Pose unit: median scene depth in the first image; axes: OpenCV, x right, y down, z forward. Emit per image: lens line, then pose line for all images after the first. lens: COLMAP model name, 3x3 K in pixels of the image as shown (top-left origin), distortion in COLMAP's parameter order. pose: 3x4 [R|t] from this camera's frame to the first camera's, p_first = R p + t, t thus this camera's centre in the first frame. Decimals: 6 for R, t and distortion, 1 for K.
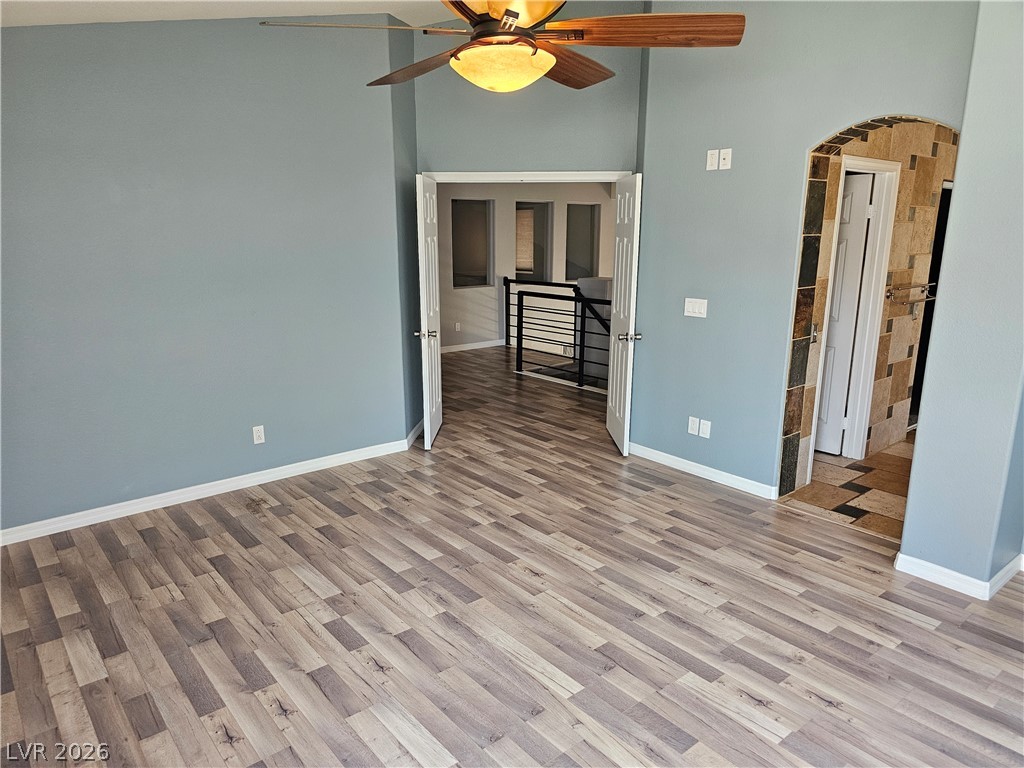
lens RADIAL K [[685.2, 0, 511.6], [0, 685.2, 384.9], [0, 0, 1]] dist [0.068196, -0.071307]
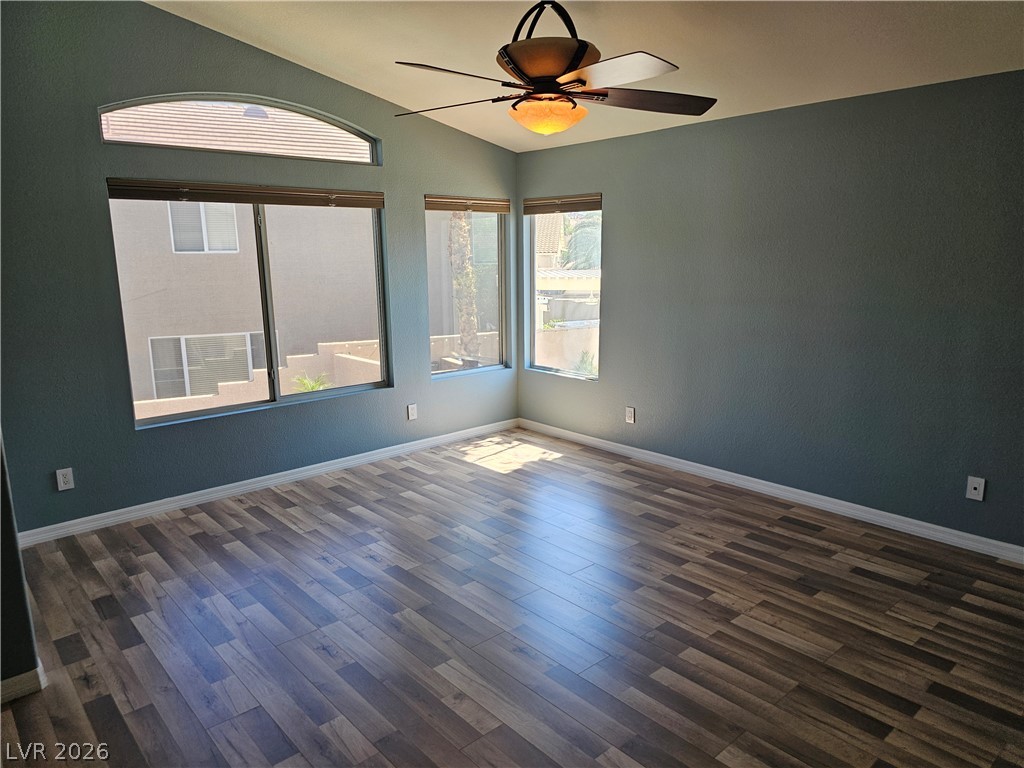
lens RADIAL K [[685.2, 0, 514.0], [0, 685.2, 386.2], [0, 0, 1]] dist [0.068196, -0.071307]
pose [[-0.999694, 0.010854, -0.022221, 0.064046], [0.001065, 0.916610, 0.399781, -0.367919], [0.024707, 0.399635, -0.916341, 1.734448]]
